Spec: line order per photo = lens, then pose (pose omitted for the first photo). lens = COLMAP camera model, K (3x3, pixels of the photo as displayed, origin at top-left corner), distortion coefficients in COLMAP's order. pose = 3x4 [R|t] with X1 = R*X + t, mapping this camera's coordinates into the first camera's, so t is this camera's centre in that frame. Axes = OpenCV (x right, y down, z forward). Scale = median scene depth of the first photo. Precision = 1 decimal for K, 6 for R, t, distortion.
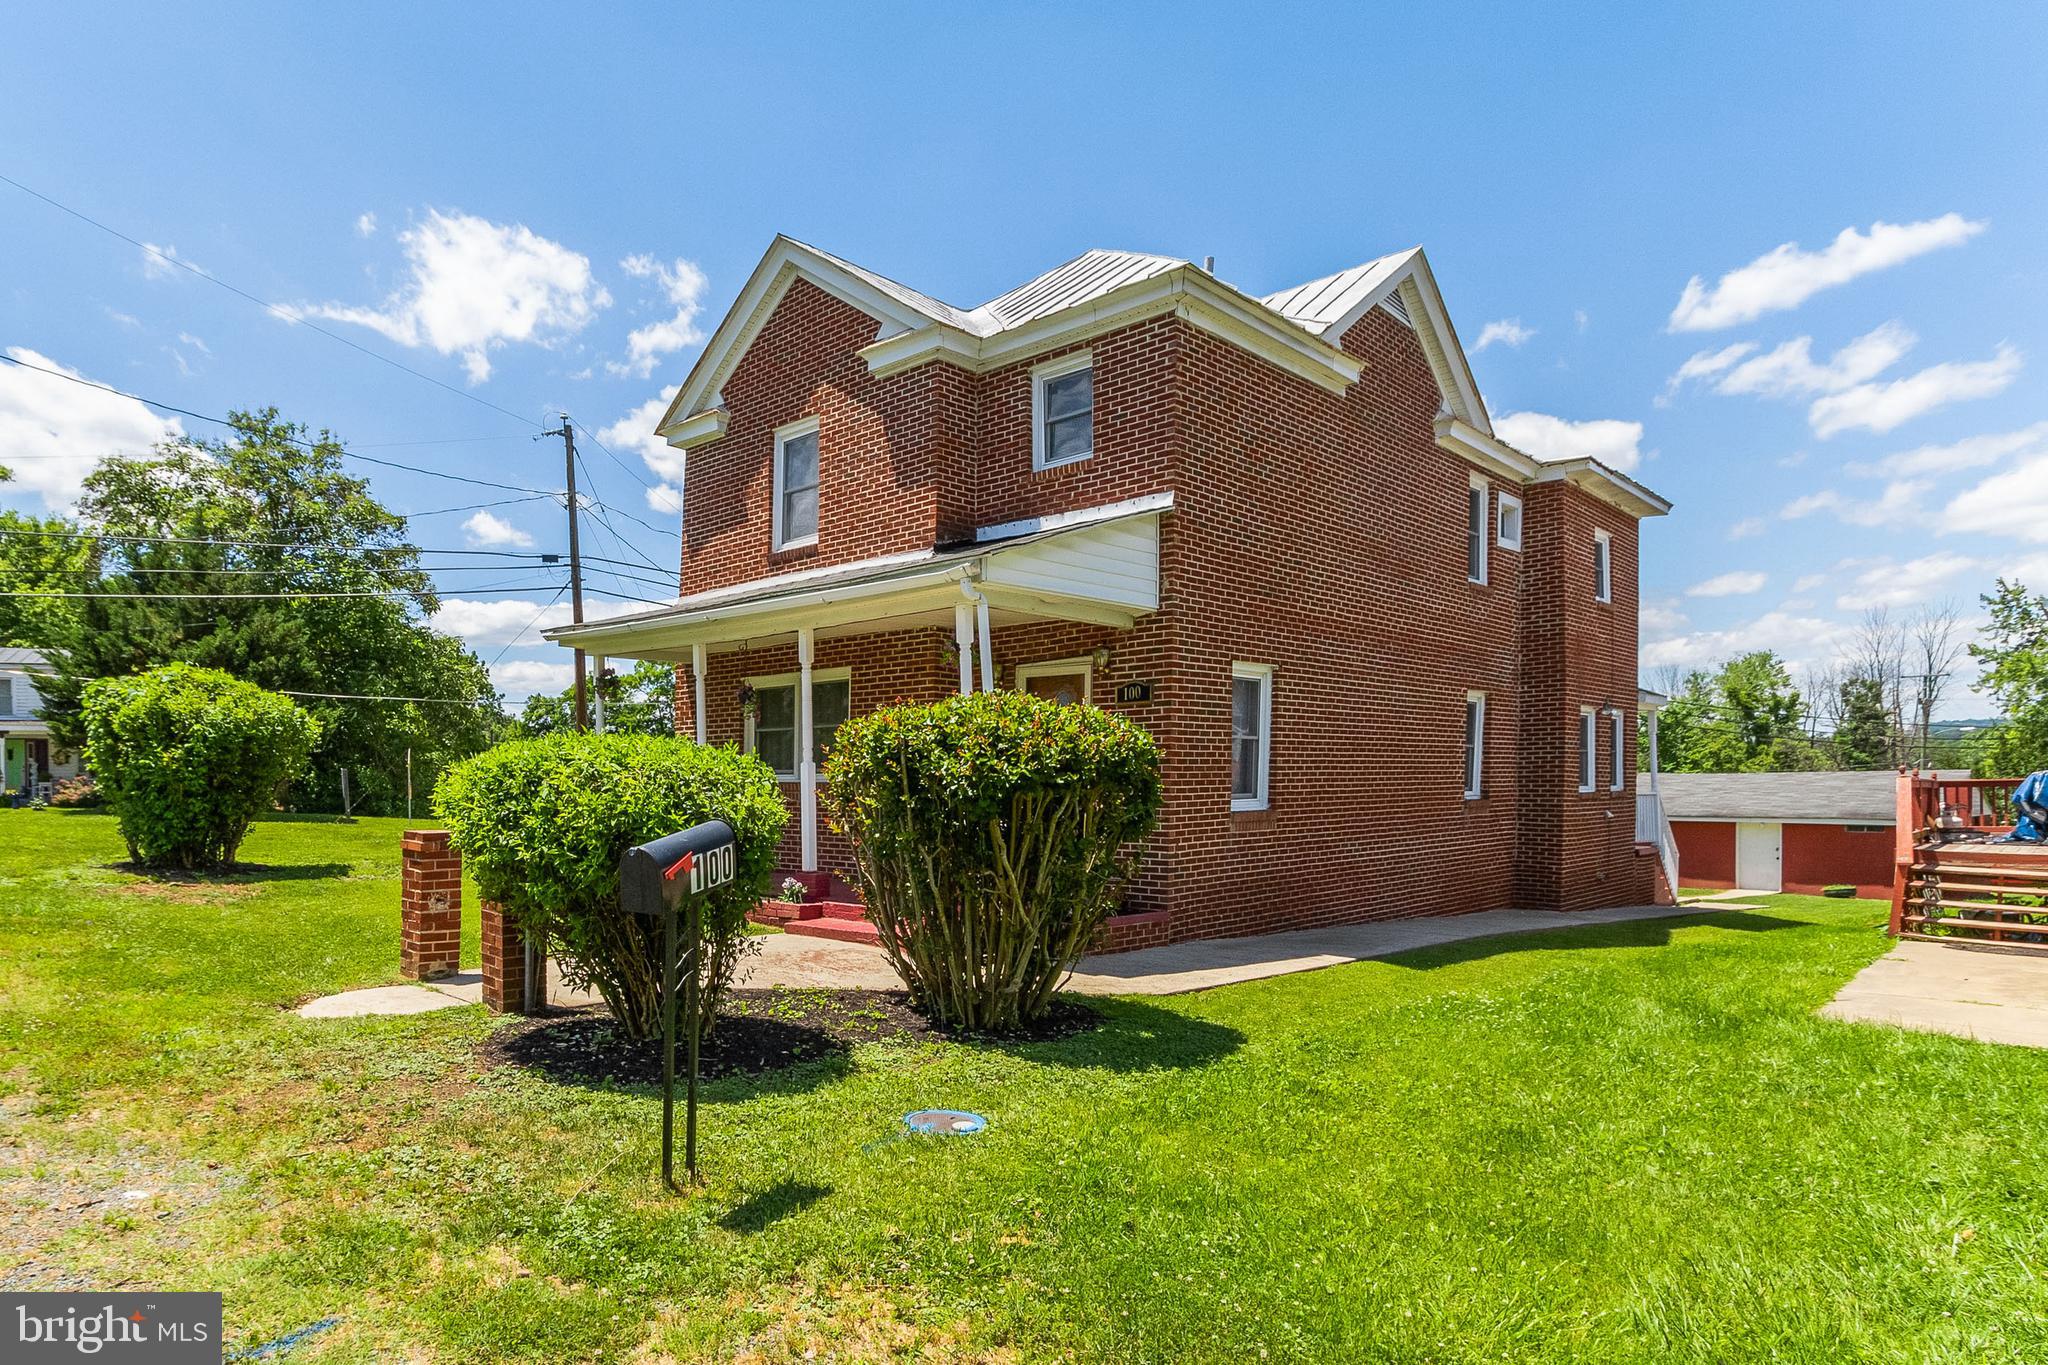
lens RADIAL K [[1165.2, 0, 875.4], [0, 1165.2, 779.4], [0, 0, 1]] dist [0.033254, 0.001290]
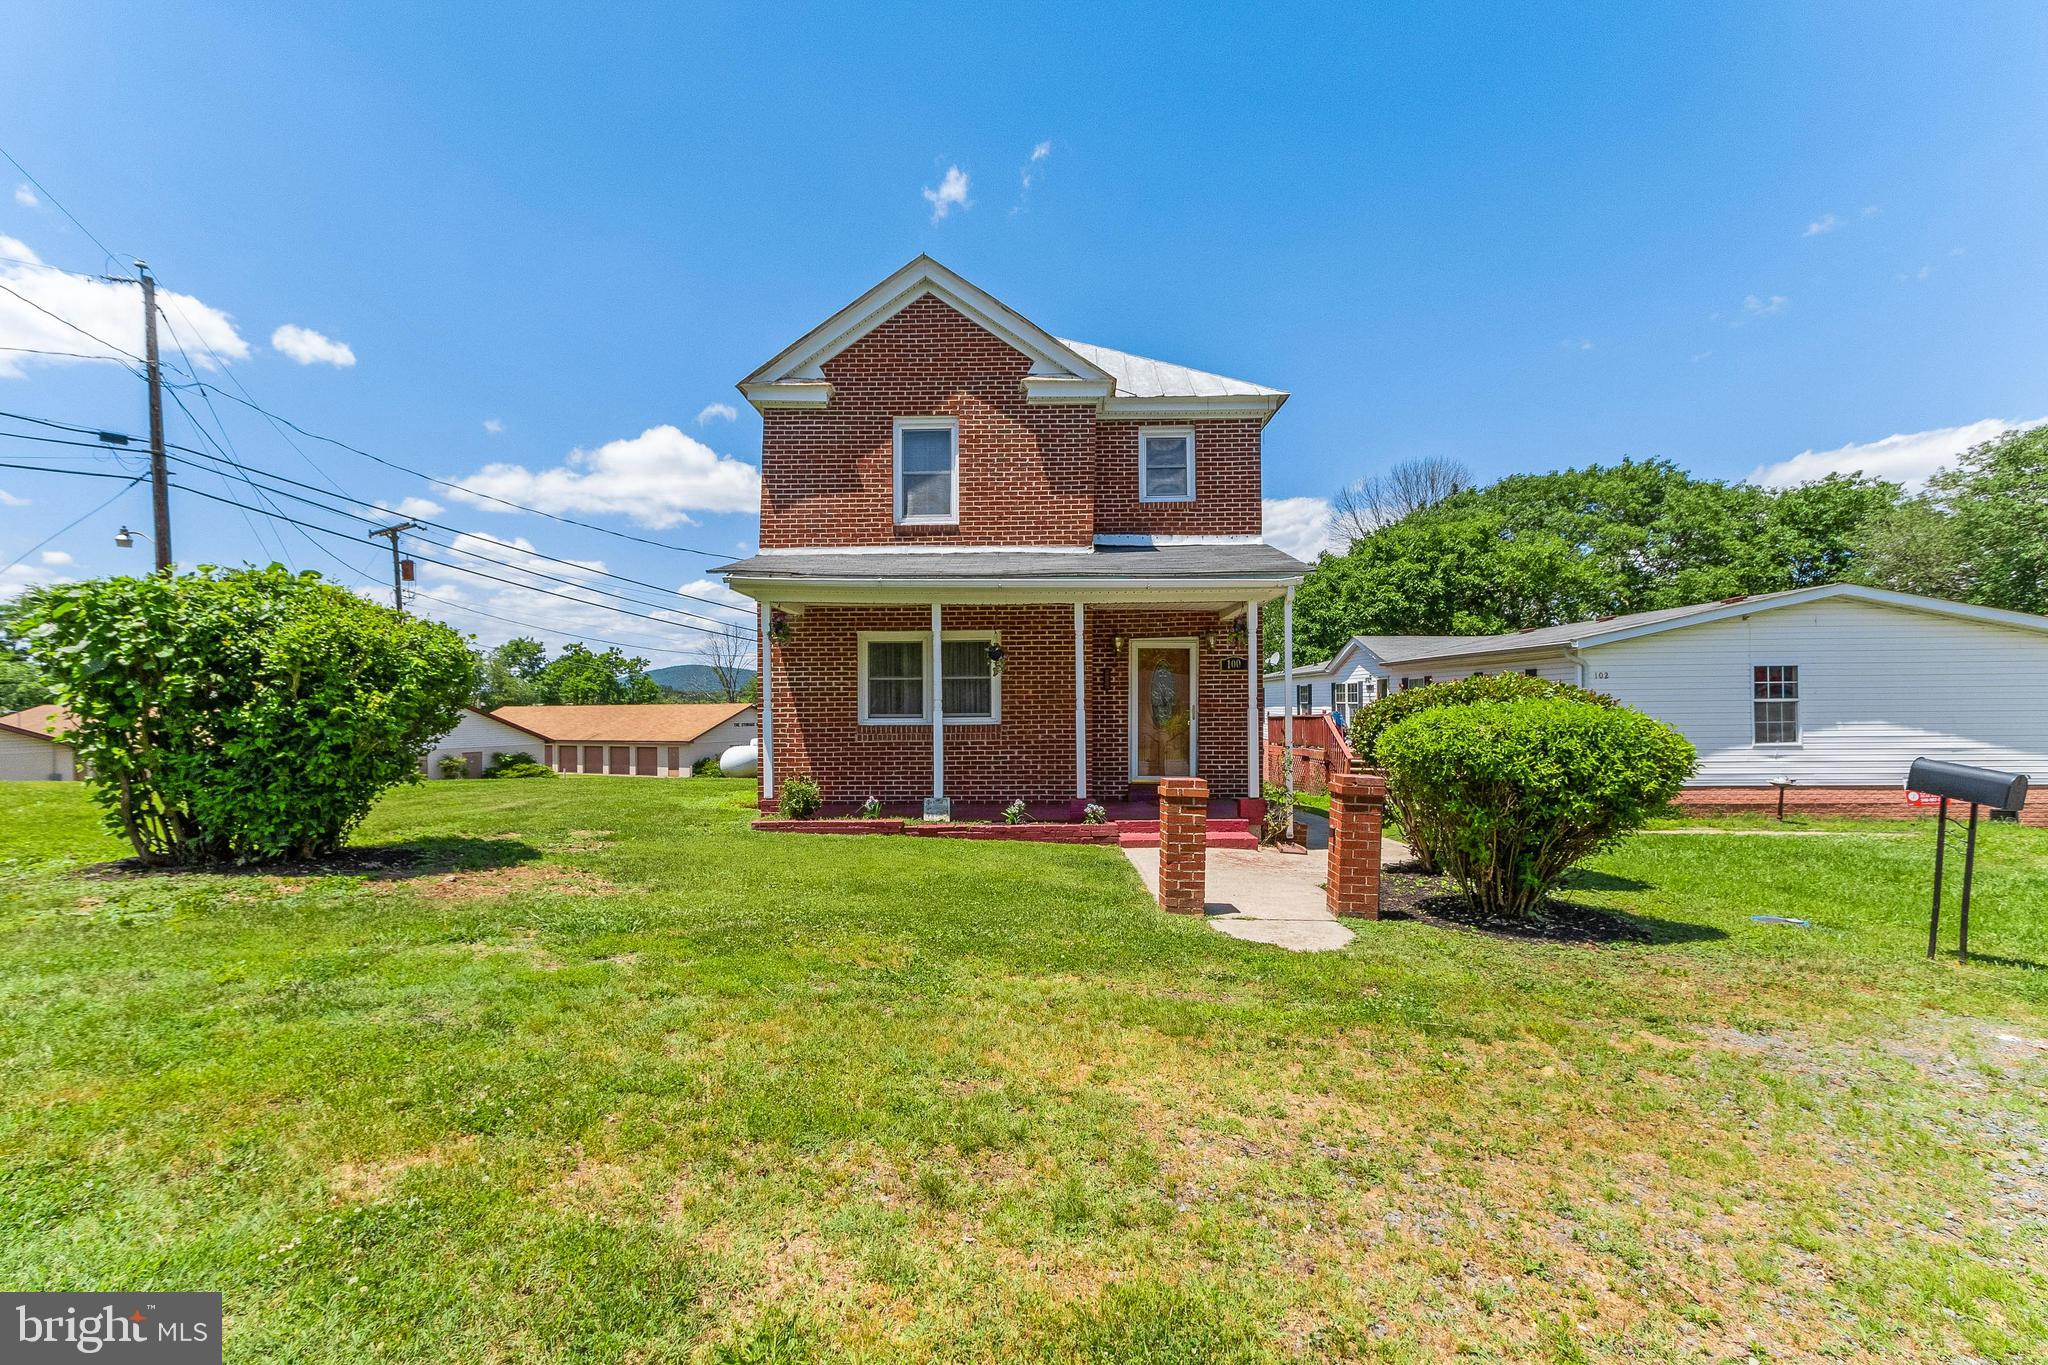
lens RADIAL K [[950.4, 0, 996.4], [0, 950.4, 706.0], [0, 0, 1]] dist [0.020697, -0.000150]
pose [[0.706202, 0.001434, 0.708009, -0.701598], [0.003186, 0.999981, -0.005204, -0.011785], [-0.708003, 0.005931, 0.706184, 0.285394]]
